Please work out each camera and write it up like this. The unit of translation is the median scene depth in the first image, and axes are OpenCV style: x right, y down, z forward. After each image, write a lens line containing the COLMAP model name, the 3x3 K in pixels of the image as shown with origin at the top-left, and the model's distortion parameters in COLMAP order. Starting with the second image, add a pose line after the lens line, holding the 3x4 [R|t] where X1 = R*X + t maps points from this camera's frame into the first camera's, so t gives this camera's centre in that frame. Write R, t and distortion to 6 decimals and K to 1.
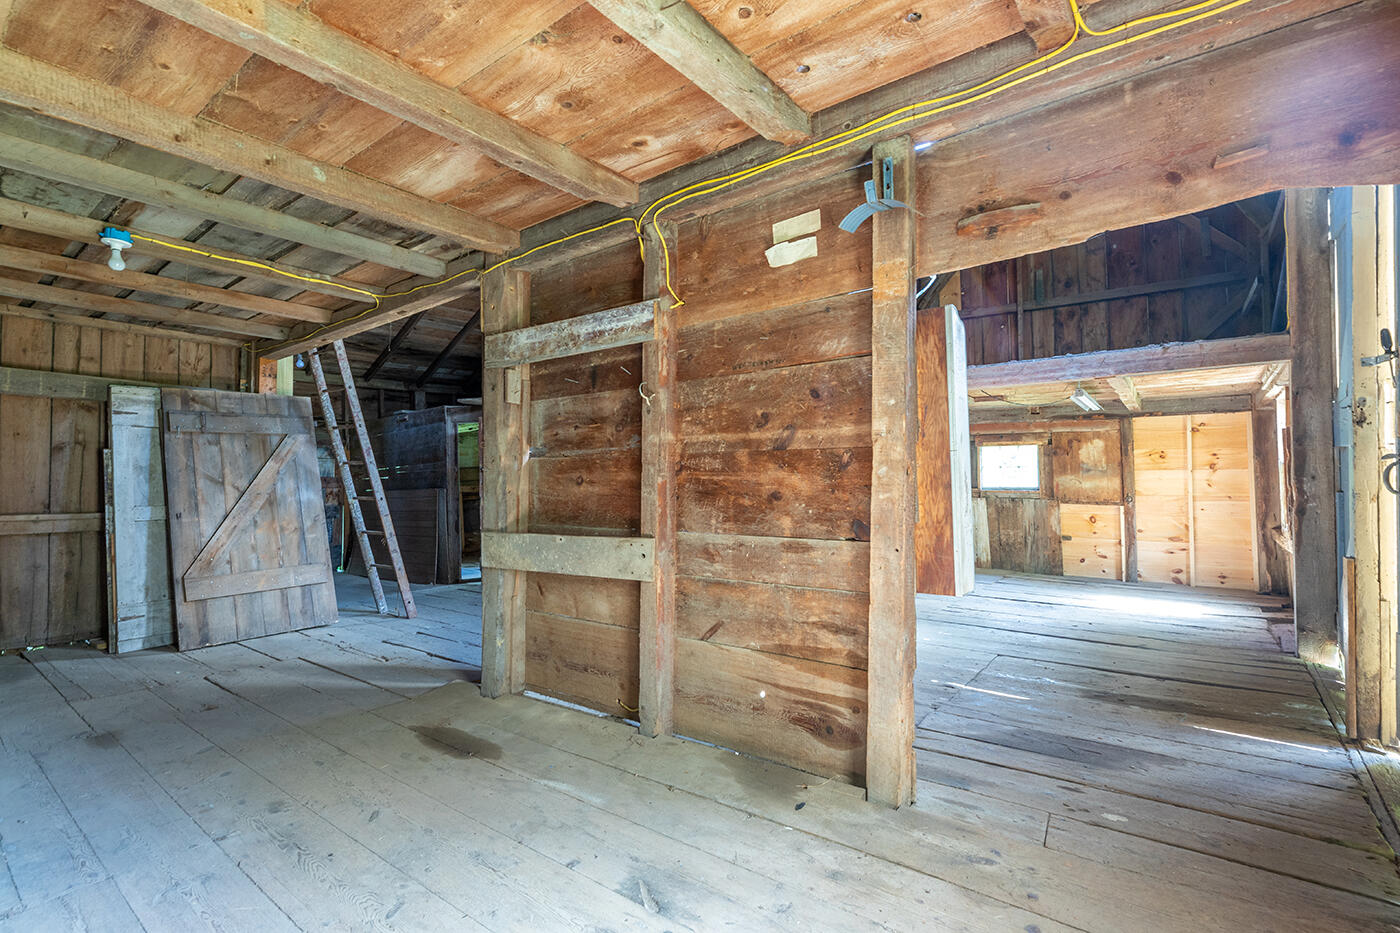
lens RADIAL K [[647.7, 0, 702.1], [0, 647.7, 470.0], [0, 0, 1]] dist [0.001322, -0.000130]
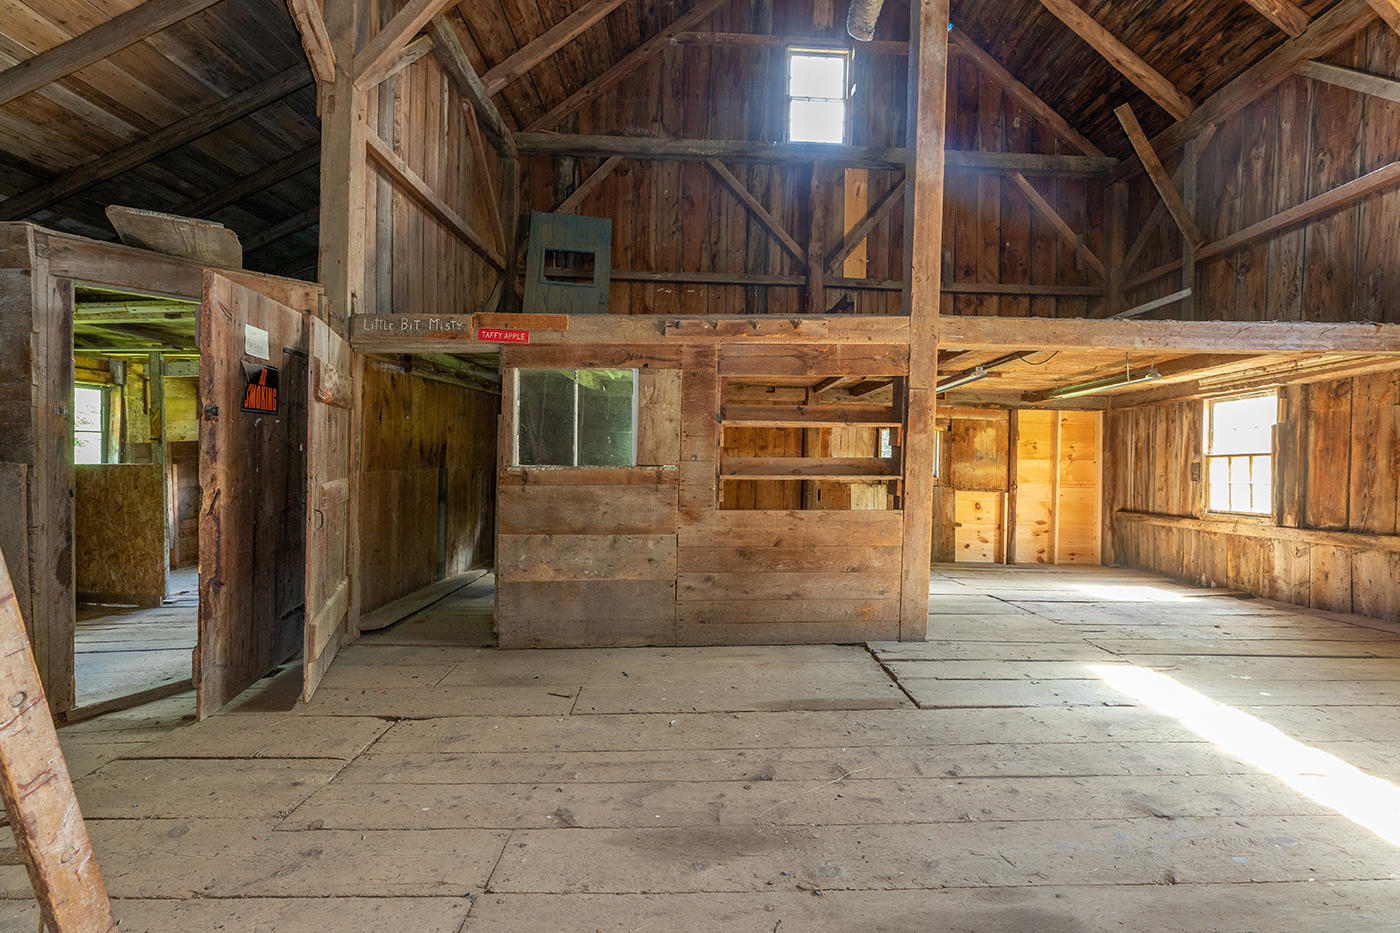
lens RADIAL K [[570.6, 0, 703.2], [0, 570.6, 470.0], [0, 0, 1]] dist [-0.001404, -0.000093]
pose [[0.793955, 0.012384, 0.607851, -0.304332], [-0.031189, 0.999306, 0.020378, 0.014931], [-0.607176, -0.035137, 0.793790, 0.556723]]
